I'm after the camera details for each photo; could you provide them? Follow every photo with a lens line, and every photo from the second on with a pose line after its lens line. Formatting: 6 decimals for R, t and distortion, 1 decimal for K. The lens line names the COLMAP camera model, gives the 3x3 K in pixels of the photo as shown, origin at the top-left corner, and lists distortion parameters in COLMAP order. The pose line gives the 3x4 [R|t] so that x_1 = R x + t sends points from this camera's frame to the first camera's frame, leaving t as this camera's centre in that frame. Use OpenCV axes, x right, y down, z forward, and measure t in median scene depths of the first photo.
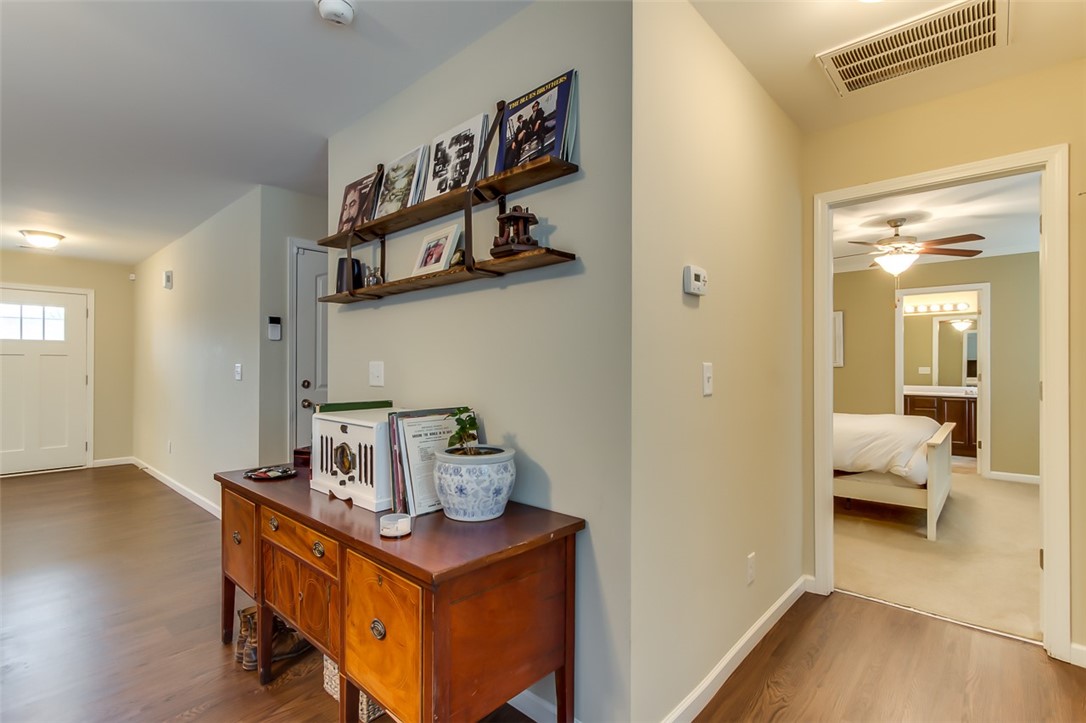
lens RADIAL K [[496.8, 0, 528.5], [0, 496.8, 369.4], [0, 0, 1]] dist [0.001023, 0.000290]
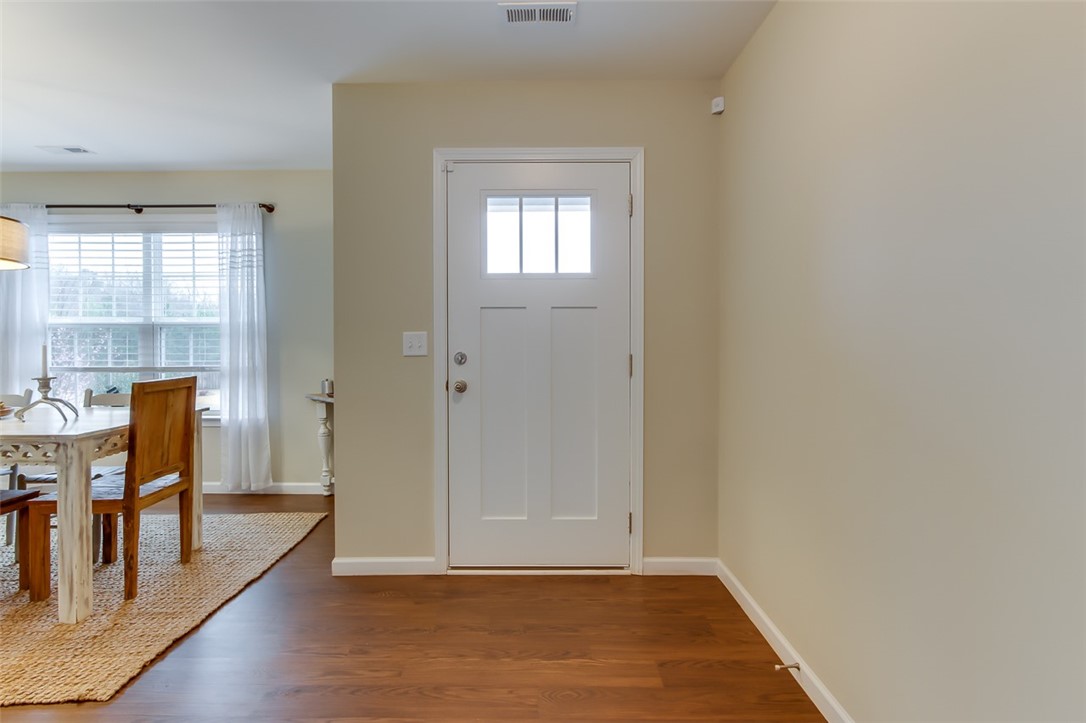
lens RADIAL K [[548.4, 0, 538.7], [0, 548.4, 342.5], [0, 0, 1]] dist [-0.010544, 0.000725]
pose [[0.676303, 0.003079, -0.736617, -1.821966], [0.002840, 0.999973, 0.006787, -0.002898], [0.736618, -0.006682, 0.676276, 1.913045]]
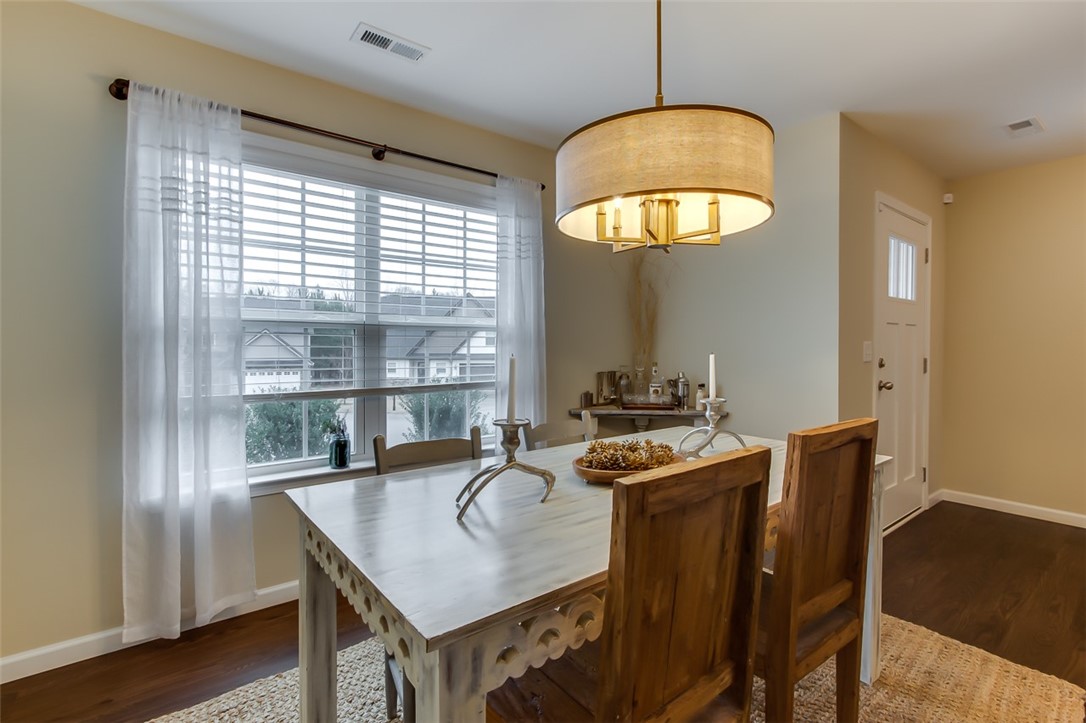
lens RADIAL K [[509.9, 0, 566.7], [0, 509.9, 350.2], [0, 0, 1]] dist [0.038523, 0.000194]
pose [[0.990937, 0.003670, -0.134281, -3.745430], [-0.001849, 0.999905, 0.013684, -0.015497], [0.134318, -0.013312, 0.990849, 0.943754]]
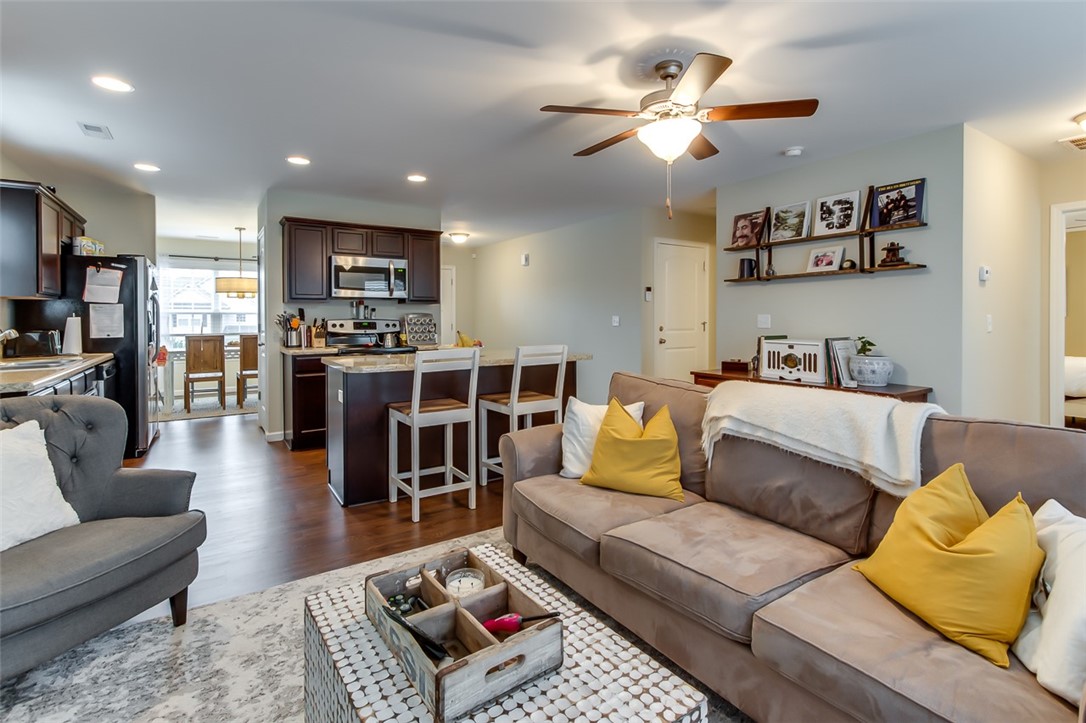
lens RADIAL K [[506.8, 0, 544.8], [0, 506.8, 328.5], [0, 0, 1]] dist [0.001001, 0.000101]
pose [[0.973895, 0.001089, -0.226997, -0.833390], [0.002901, 0.999847, 0.017243, -0.000366], [0.226981, -0.017451, 0.973743, -1.244542]]
